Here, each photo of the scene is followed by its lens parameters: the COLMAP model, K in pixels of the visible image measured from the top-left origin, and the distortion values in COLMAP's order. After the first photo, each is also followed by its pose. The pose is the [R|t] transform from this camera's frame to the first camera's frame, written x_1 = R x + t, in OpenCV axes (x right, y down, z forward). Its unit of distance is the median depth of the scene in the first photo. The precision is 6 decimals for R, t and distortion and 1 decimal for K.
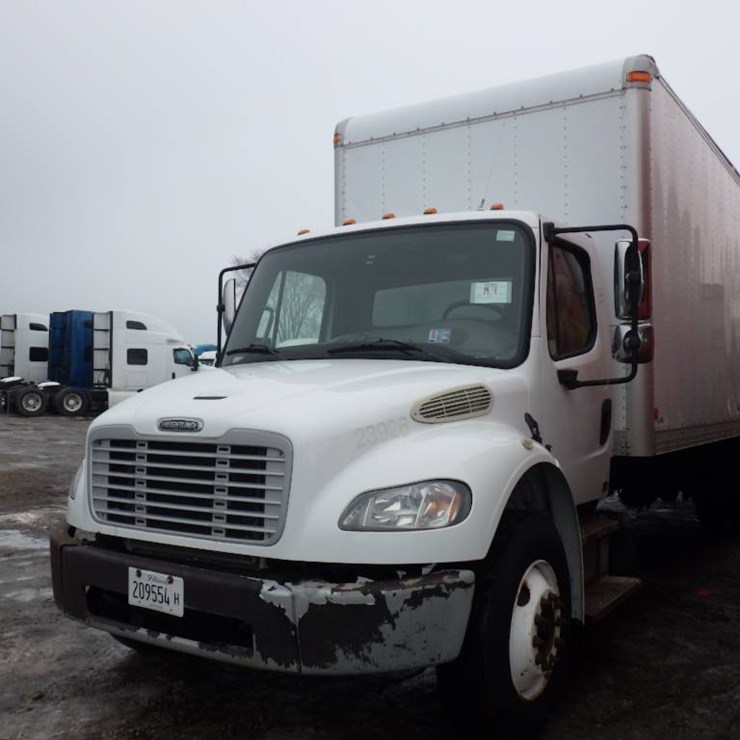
lens RADIAL K [[835.4, 0, 367.8], [0, 835.4, 374.2], [0, 0, 1]] dist [0.048961, 0.000000]
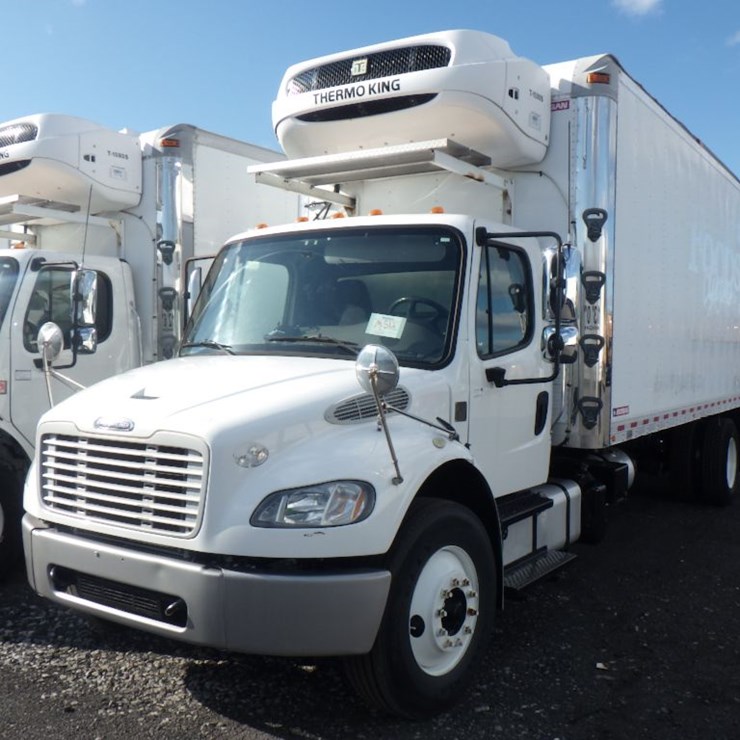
lens RADIAL K [[835.4, 0, 374.1], [0, 835.4, 364.3], [0, 0, 1]] dist [0.048961, 0.000000]
pose [[0.999433, 0.013076, -0.031020, 0.143022], [-0.011591, 0.998800, 0.047578, -0.071970], [0.031605, -0.047191, 0.998386, -0.072080]]
